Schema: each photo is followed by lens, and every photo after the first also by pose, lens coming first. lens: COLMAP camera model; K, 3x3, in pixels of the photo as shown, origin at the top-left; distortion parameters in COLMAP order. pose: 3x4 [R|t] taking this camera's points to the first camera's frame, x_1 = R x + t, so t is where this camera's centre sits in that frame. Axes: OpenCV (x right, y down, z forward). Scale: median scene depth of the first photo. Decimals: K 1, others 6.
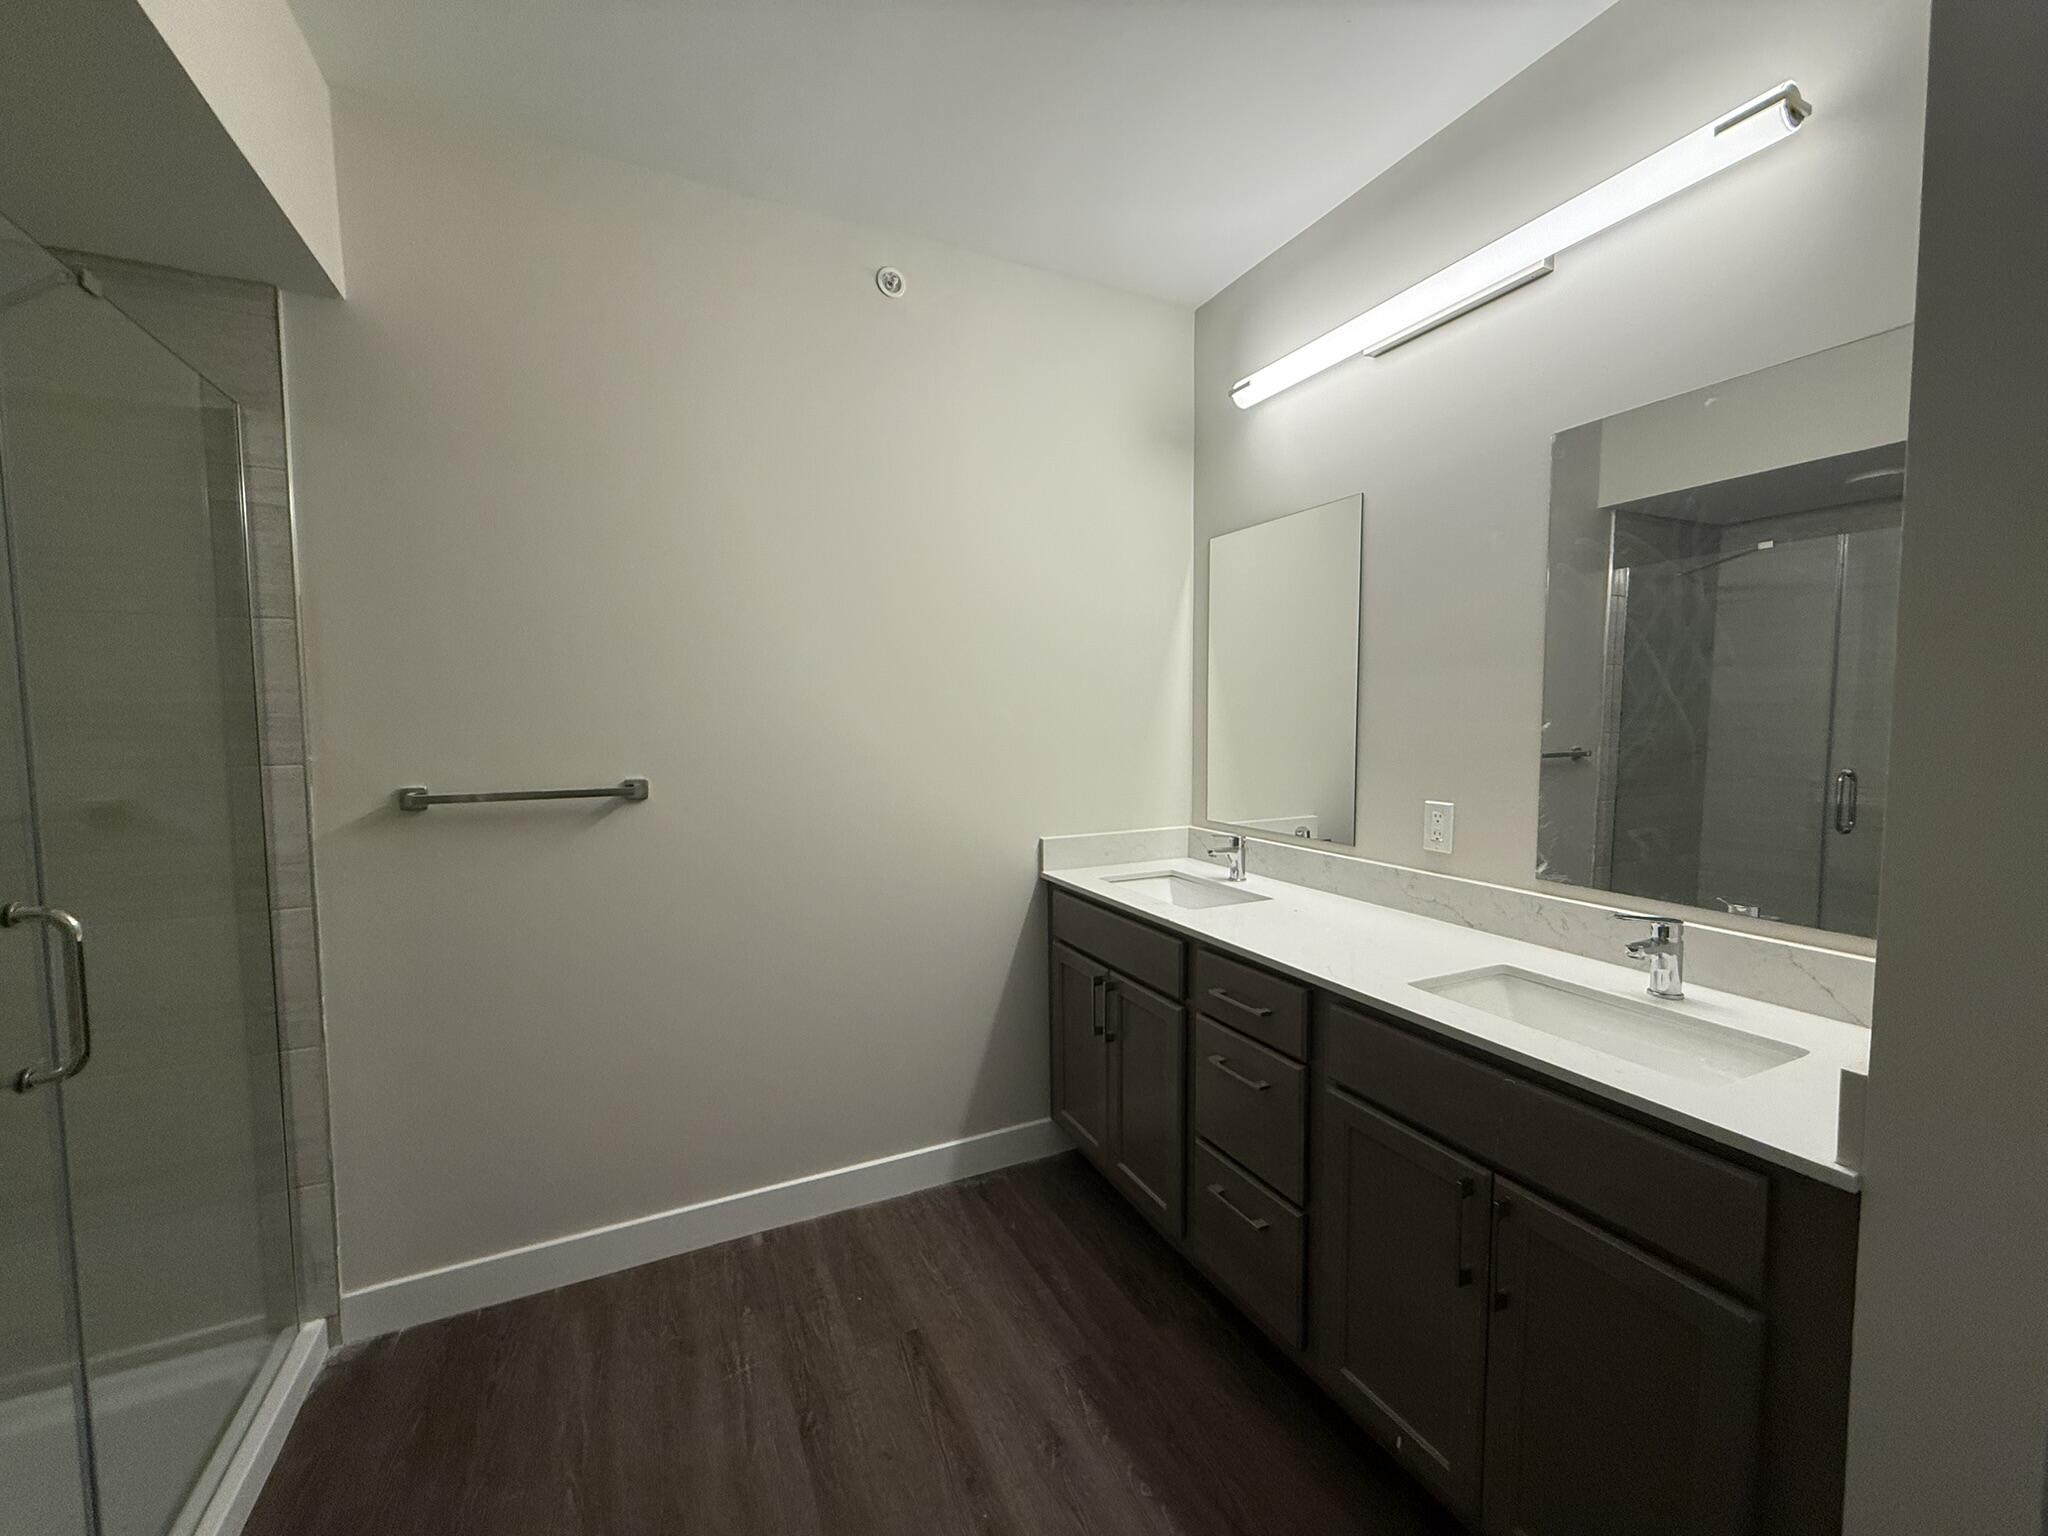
lens RADIAL K [[810.5, 0, 1020.5], [0, 810.5, 766.7], [0, 0, 1]] dist [-0.001111, -0.000111]
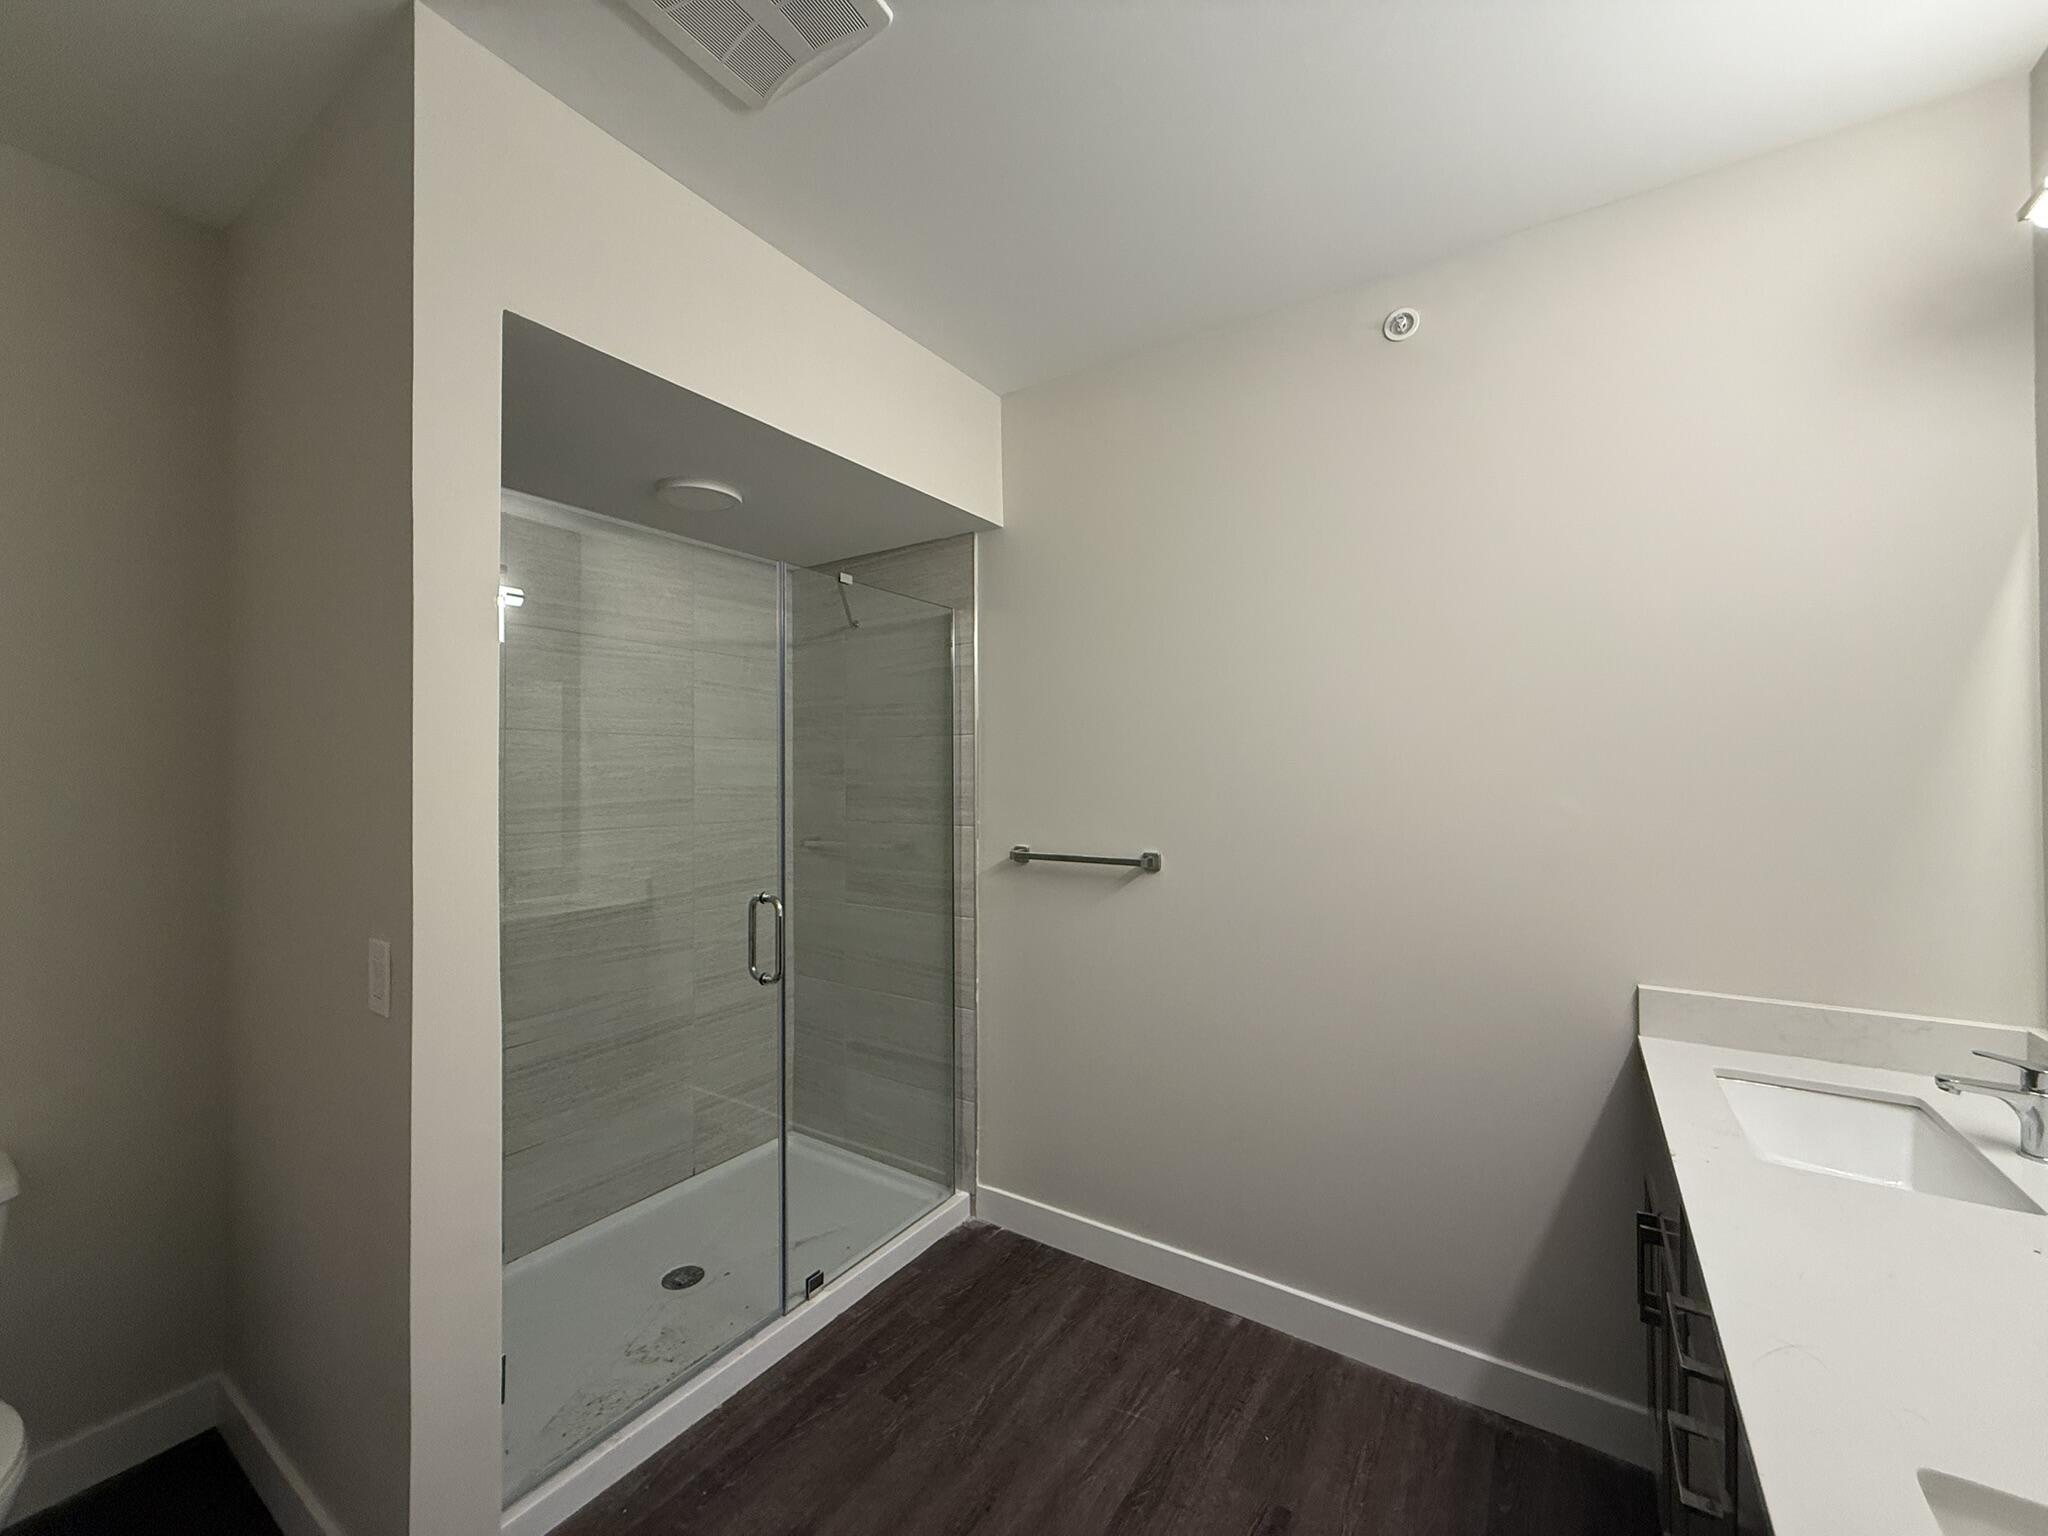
lens RADIAL K [[810.5, 0, 1020.5], [0, 810.5, 766.7], [0, 0, 1]] dist [-0.001111, -0.000111]
pose [[0.512387, -0.005317, -0.858738, 0.492835], [-0.053677, 0.997827, -0.038206, -0.060536], [0.857076, 0.065671, 0.510988, 0.259720]]
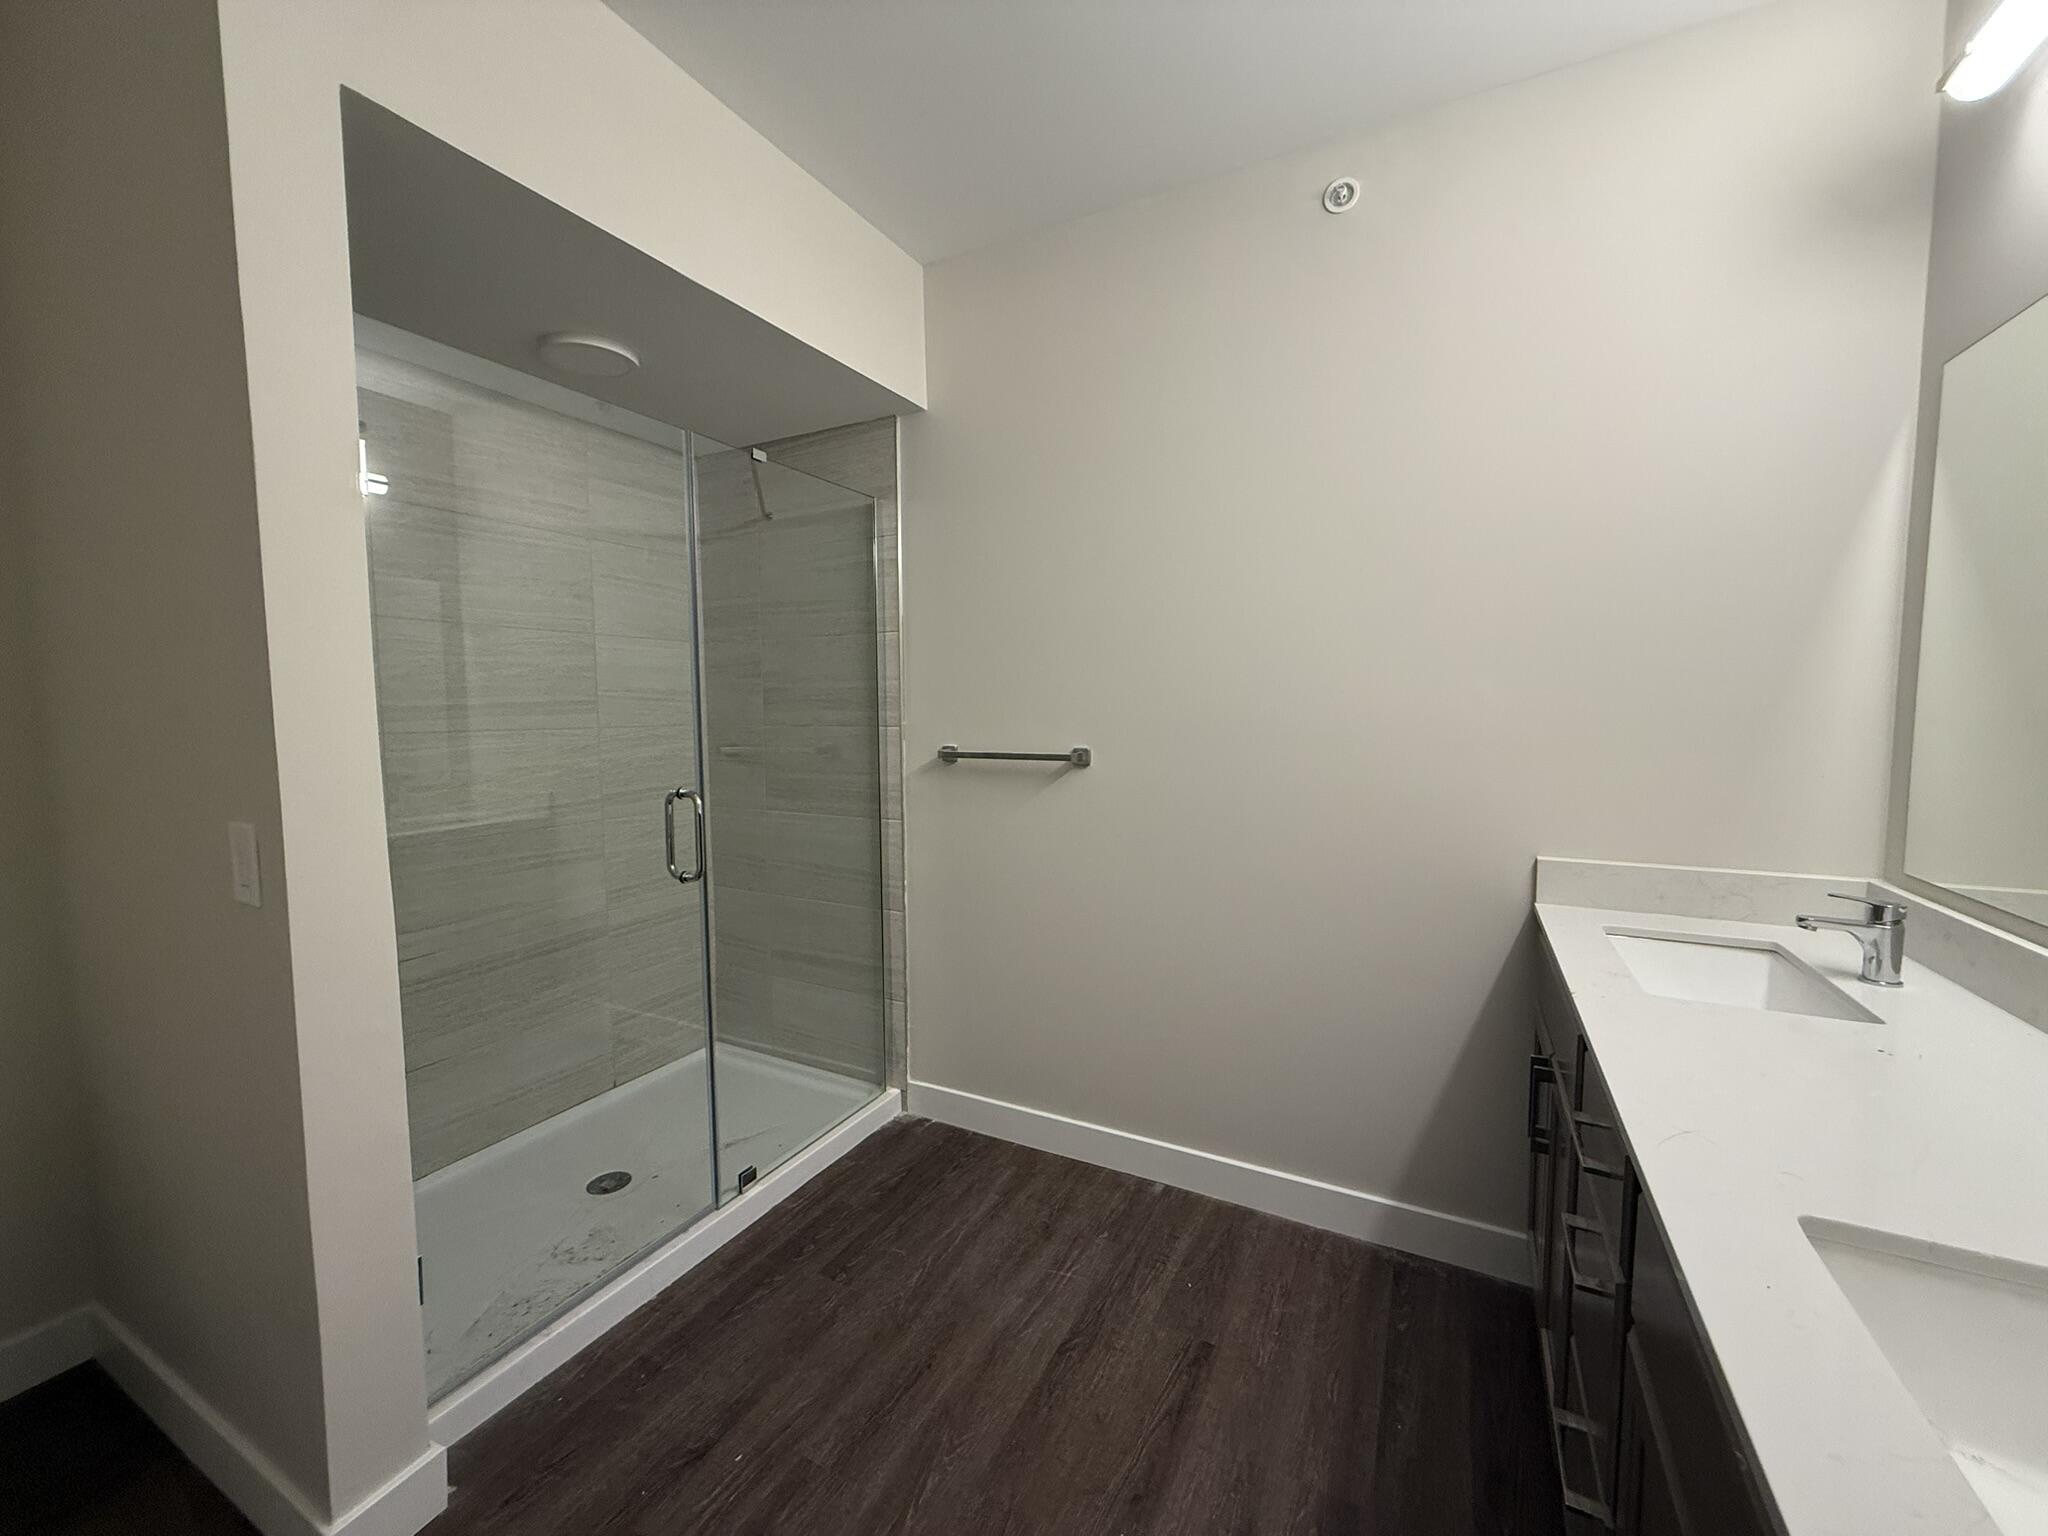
lens RADIAL K [[810.5, 0, 1020.5], [0, 810.5, 766.7], [0, 0, 1]] dist [-0.001111, -0.000111]
pose [[0.596872, 0.062157, -0.799925, 0.463209], [-0.048243, 0.997971, 0.041549, -0.001982], [0.800885, 0.013792, 0.598660, 0.259401]]
